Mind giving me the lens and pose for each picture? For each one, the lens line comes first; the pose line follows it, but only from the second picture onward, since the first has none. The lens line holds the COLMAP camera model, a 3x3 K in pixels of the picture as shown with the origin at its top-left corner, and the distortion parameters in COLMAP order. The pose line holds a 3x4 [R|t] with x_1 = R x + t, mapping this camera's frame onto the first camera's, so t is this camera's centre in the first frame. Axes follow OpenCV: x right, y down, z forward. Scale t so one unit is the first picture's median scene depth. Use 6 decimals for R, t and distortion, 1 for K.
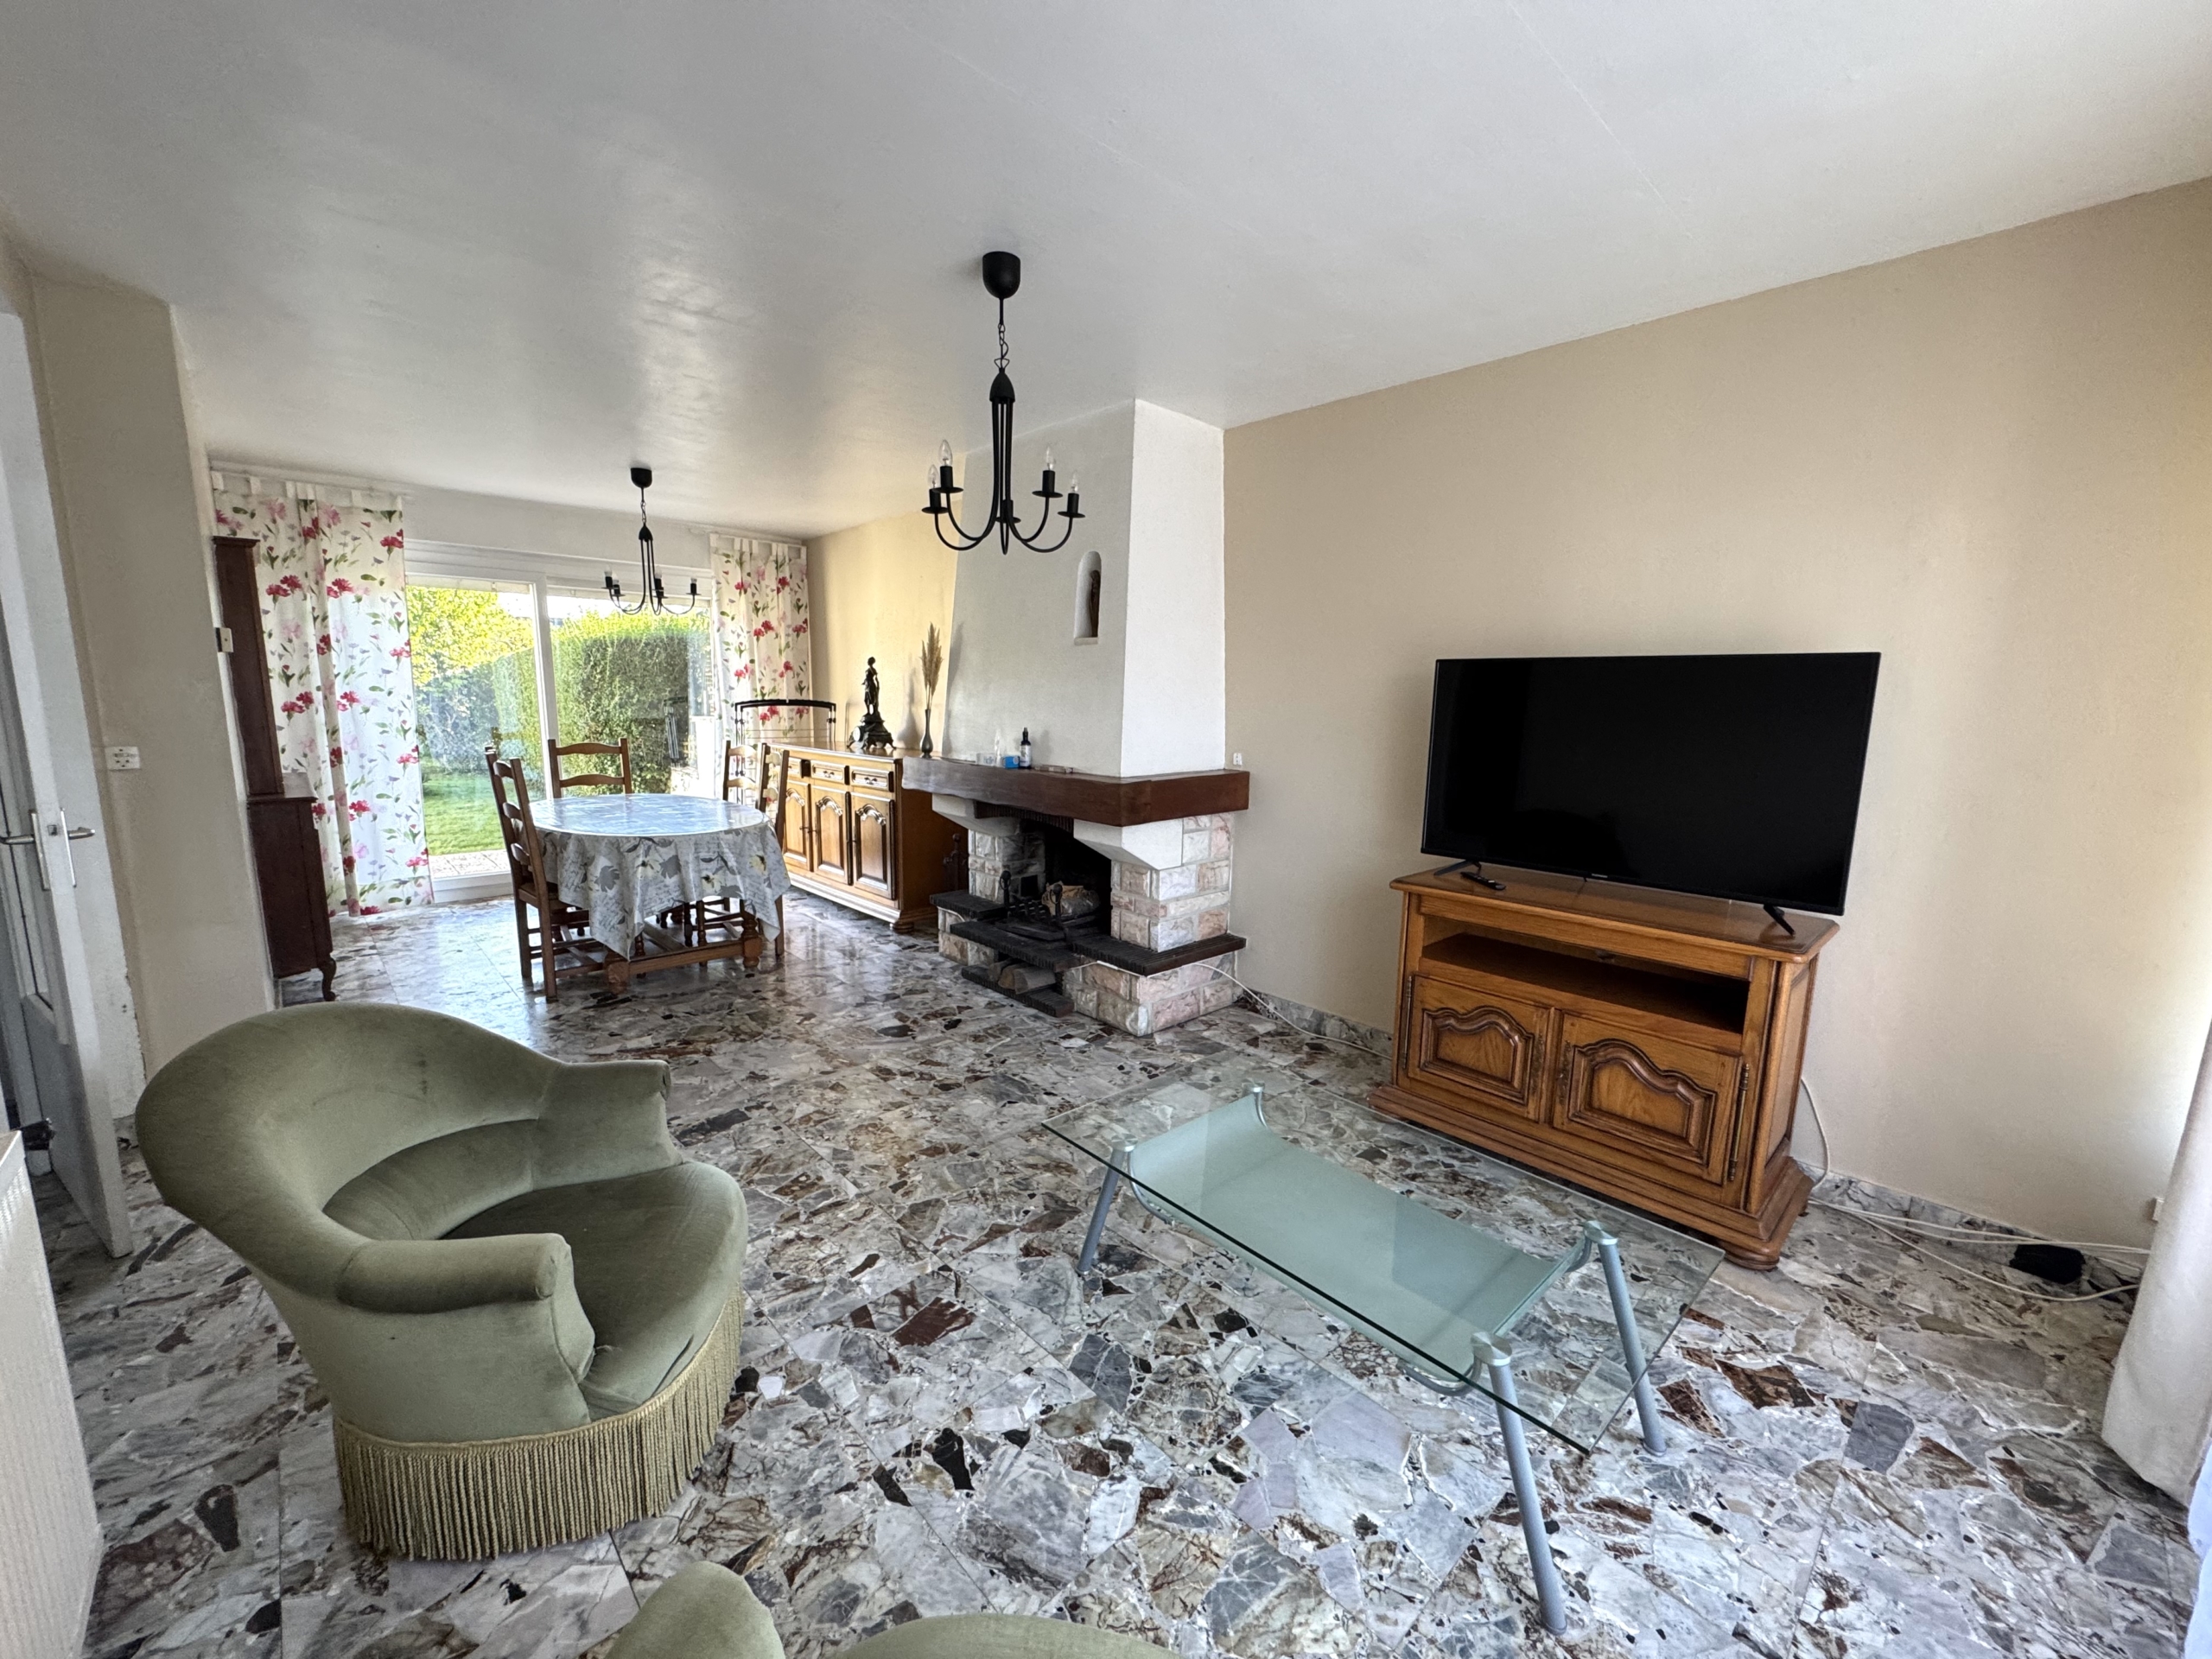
lens RADIAL K [[871.0, 0, 1108.3], [0, 871.0, 836.8], [0, 0, 1]] dist [-0.010546, 0.000678]
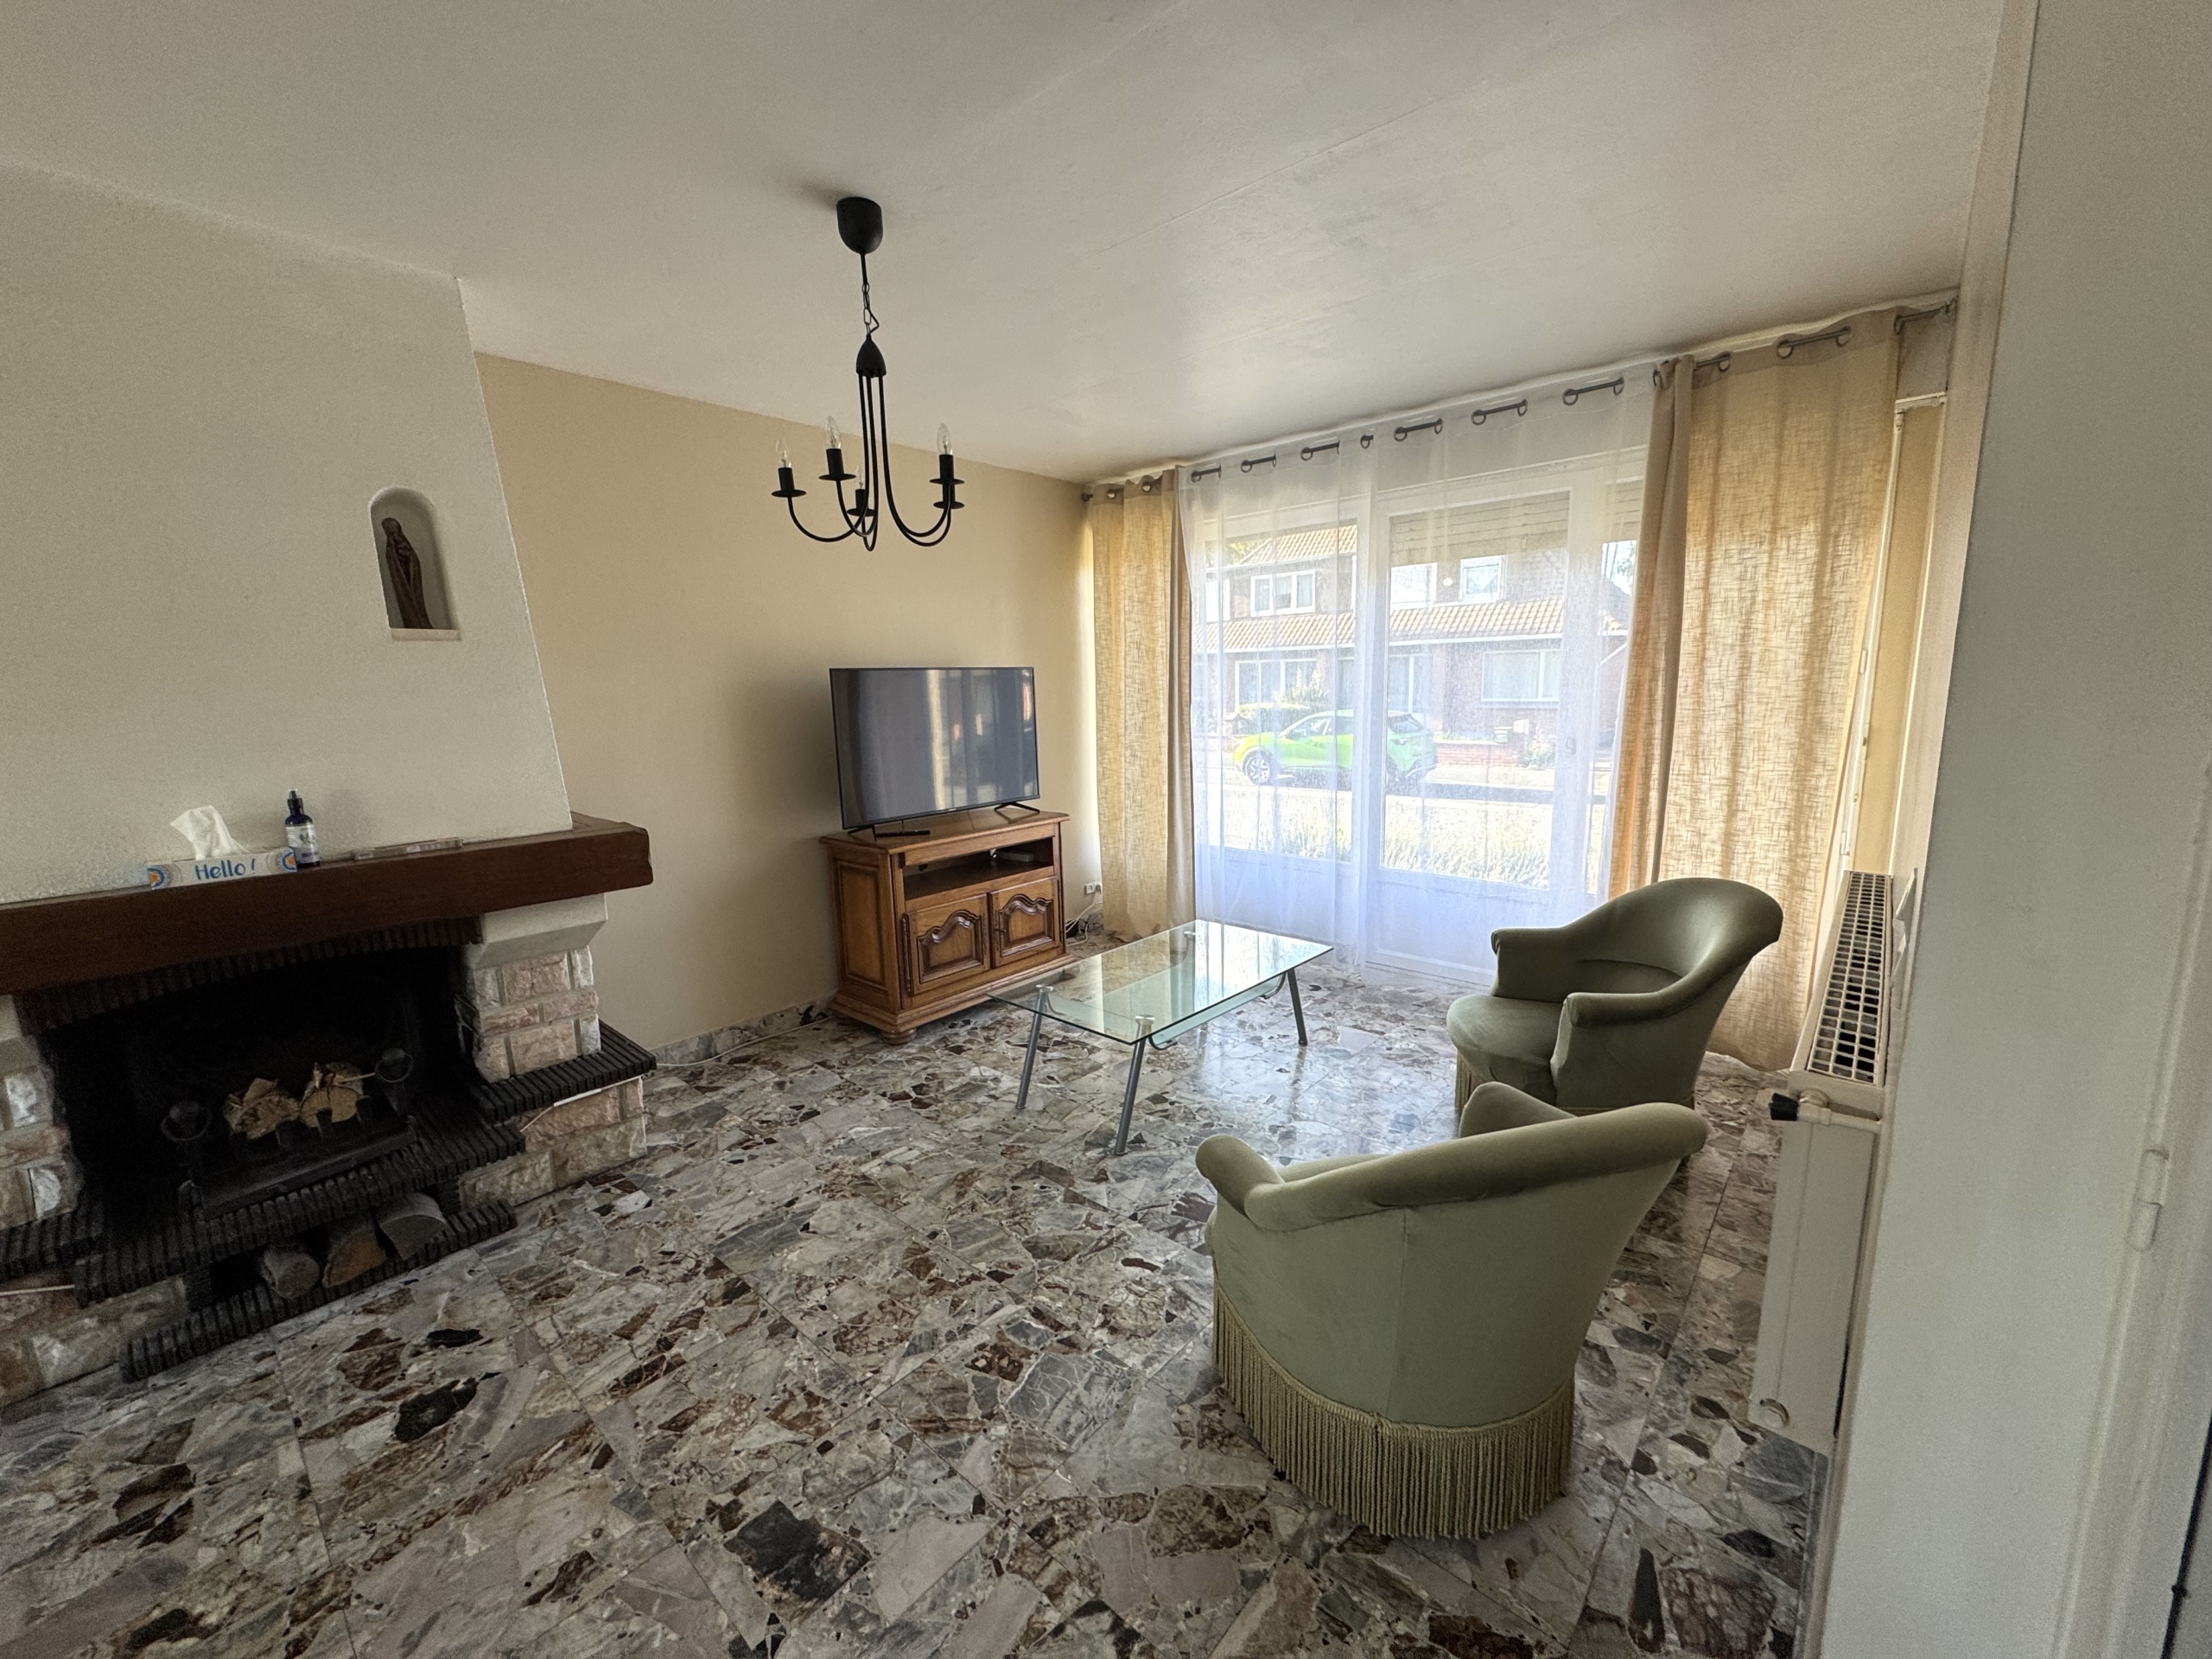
lens RADIAL K [[871.0, 0, 1110.7], [0, 871.0, 822.7], [0, 0, 1]] dist [-0.010546, 0.000678]
pose [[-0.083145, -0.173645, 0.981292, -0.848463], [0.186294, 0.964634, 0.186482, -0.145496], [-0.978970, 0.198314, -0.047856, 0.698934]]
